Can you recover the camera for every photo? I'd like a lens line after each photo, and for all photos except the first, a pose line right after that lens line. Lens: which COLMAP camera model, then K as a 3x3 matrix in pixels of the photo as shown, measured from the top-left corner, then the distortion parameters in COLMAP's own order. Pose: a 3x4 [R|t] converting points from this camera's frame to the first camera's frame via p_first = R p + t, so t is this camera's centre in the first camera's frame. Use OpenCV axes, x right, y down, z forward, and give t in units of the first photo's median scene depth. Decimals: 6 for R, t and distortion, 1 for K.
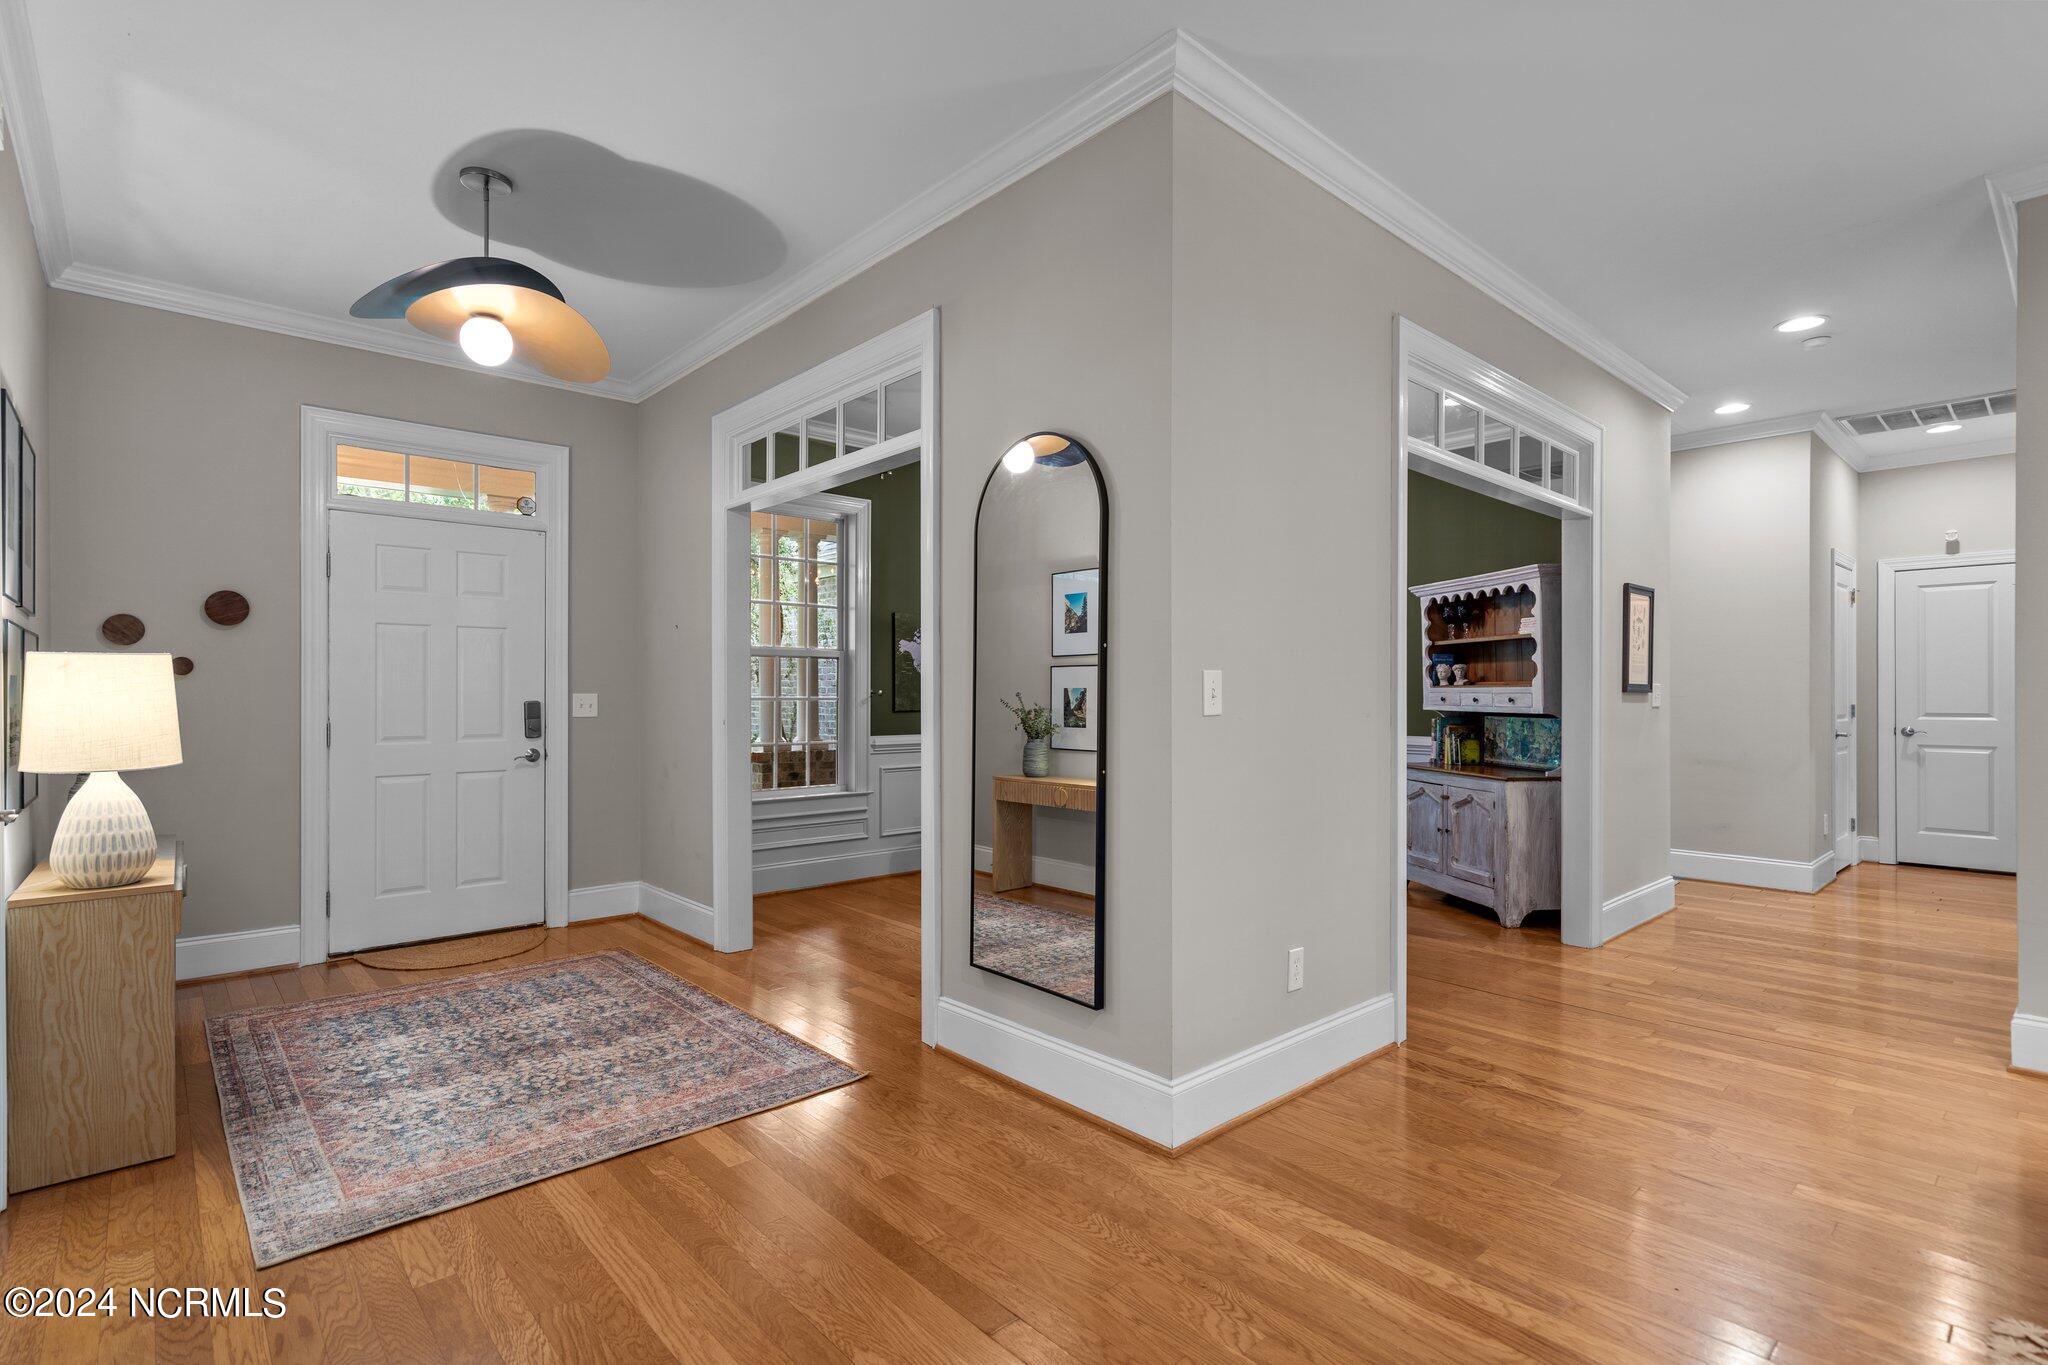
lens RADIAL K [[982.2, 0, 1016.5], [0, 982.2, 690.4], [0, 0, 1]] dist [0.000552, 0.000645]
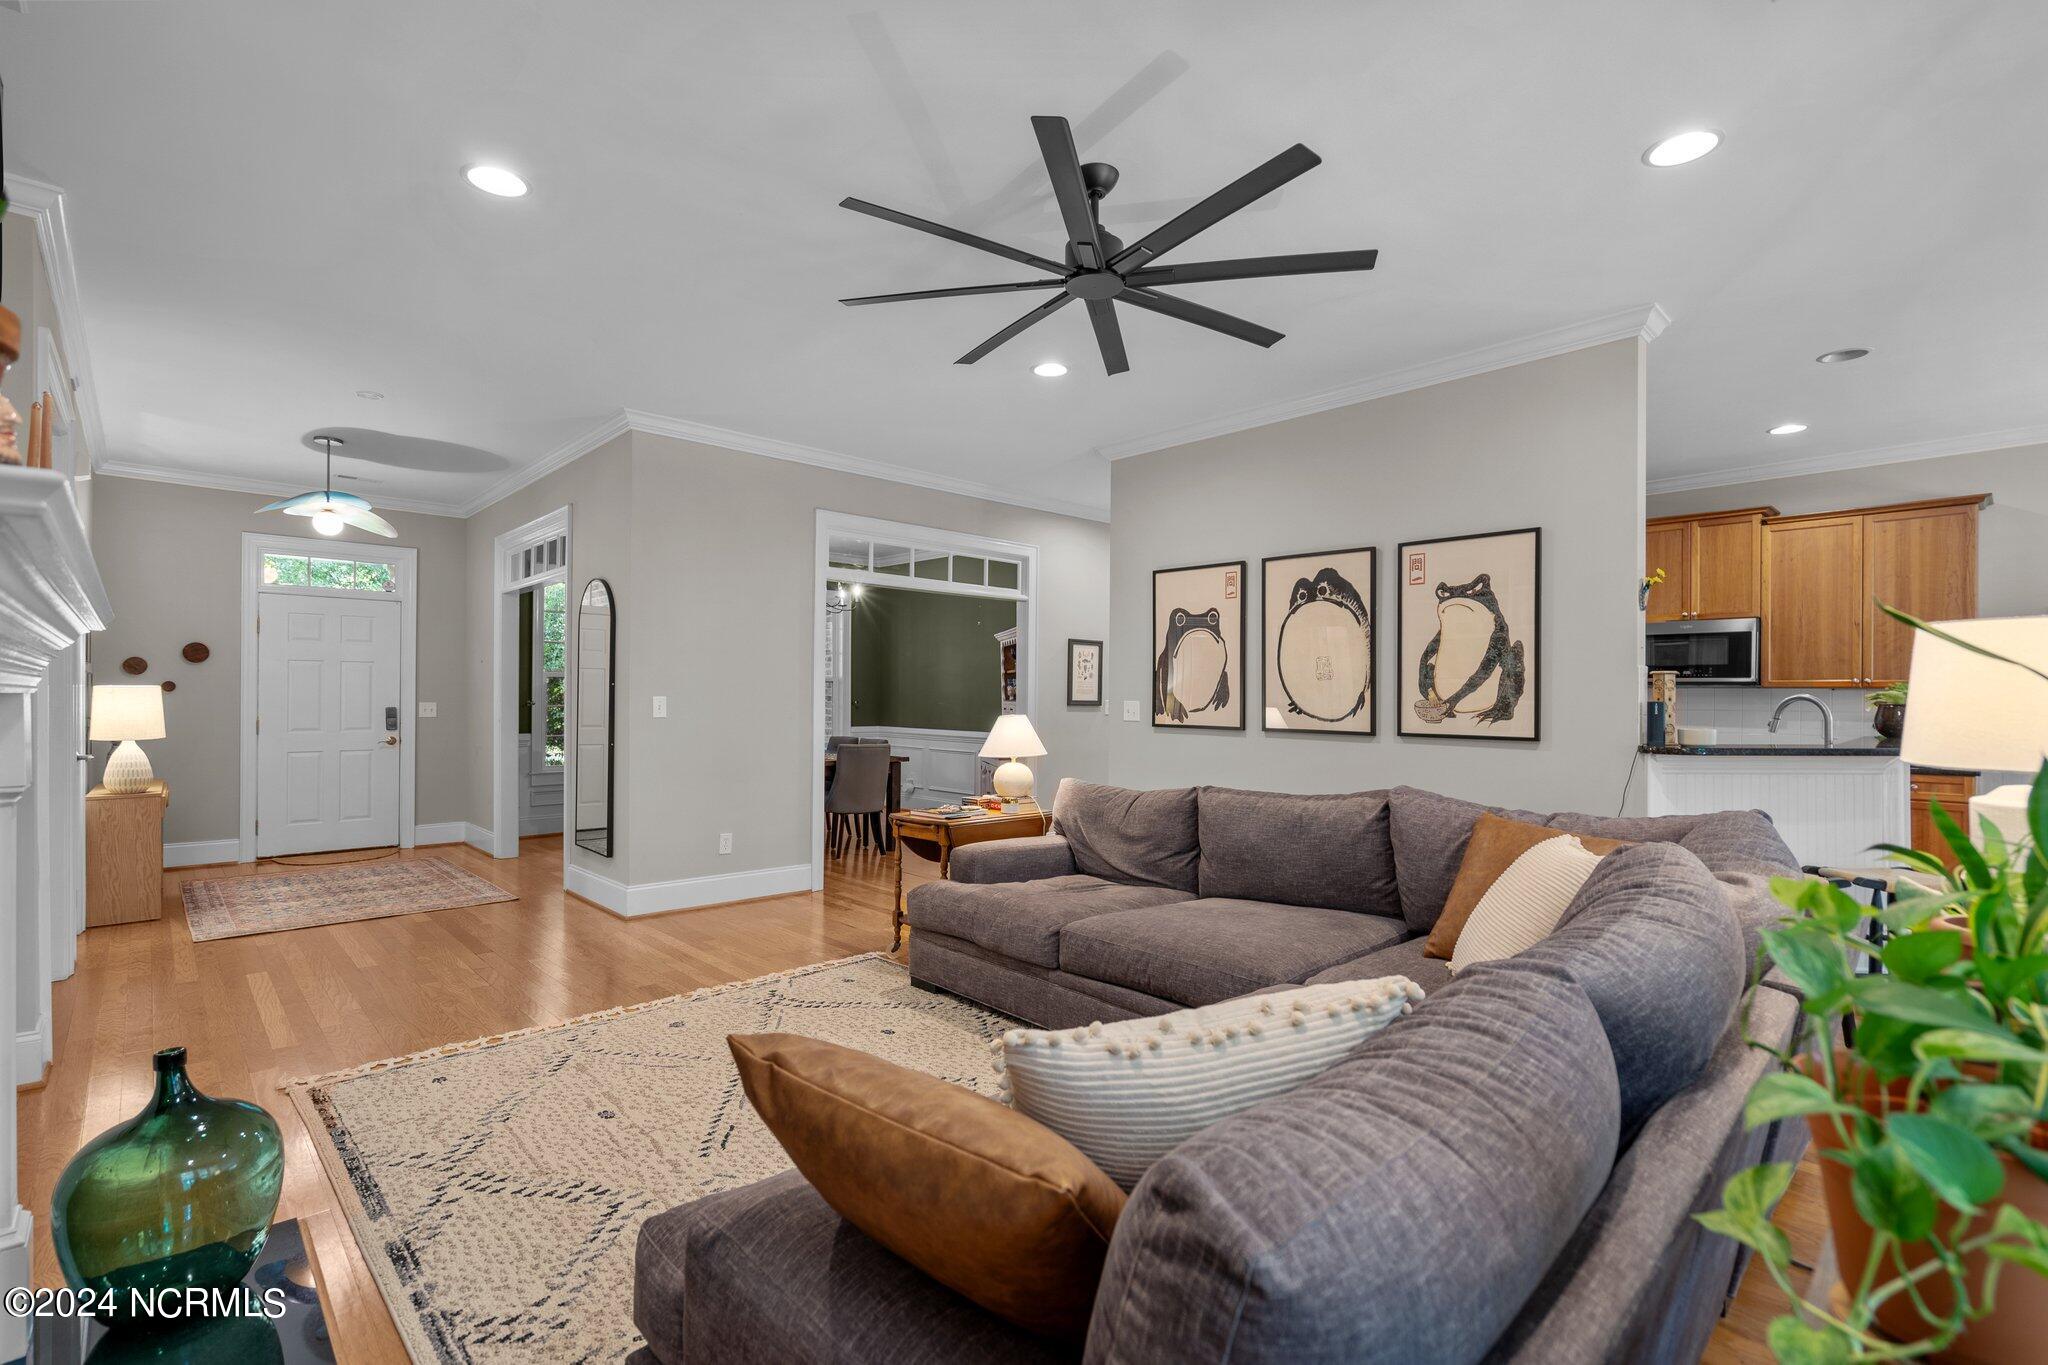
lens RADIAL K [[944.7, 0, 1018.4], [0, 944.7, 692.9], [0, 0, 1]] dist [-0.002914, 0.001095]
pose [[0.999734, 0.006258, 0.022195, 0.735994], [-0.006217, 0.999979, -0.001928, -0.023134], [-0.022207, 0.001790, 0.999752, -0.837722]]
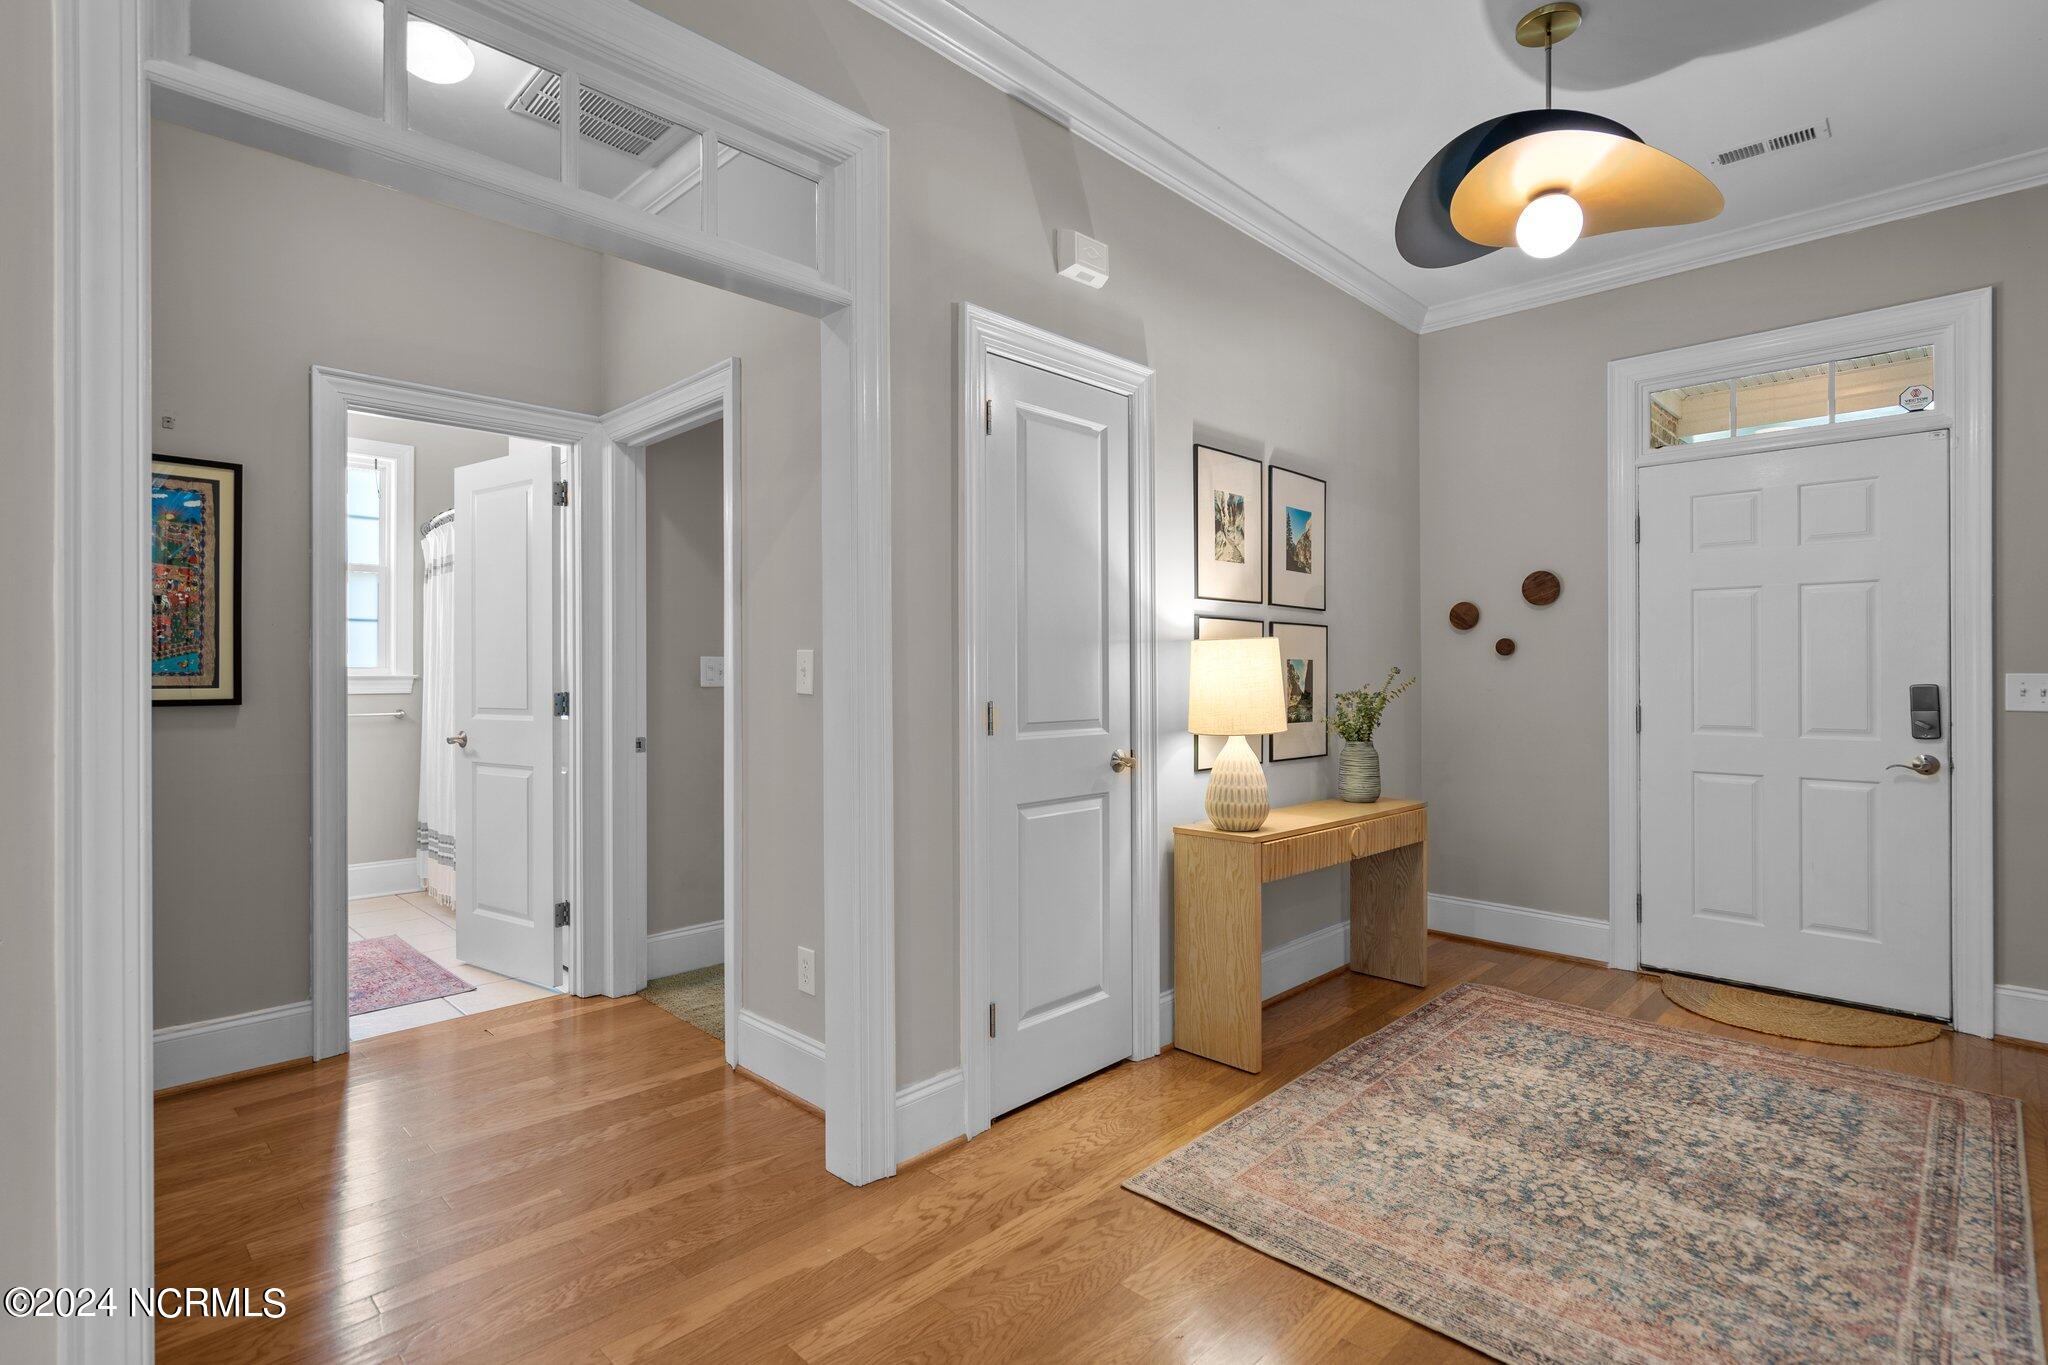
lens RADIAL K [[982.2, 0, 1014.8], [0, 982.2, 668.4], [0, 0, 1]] dist [0.000552, 0.000645]
pose [[0.069727, -0.003461, -0.997560, 0.201263], [-0.000747, 0.999994, -0.003522, 0.003778], [0.997566, 0.000991, 0.069724, 0.483811]]
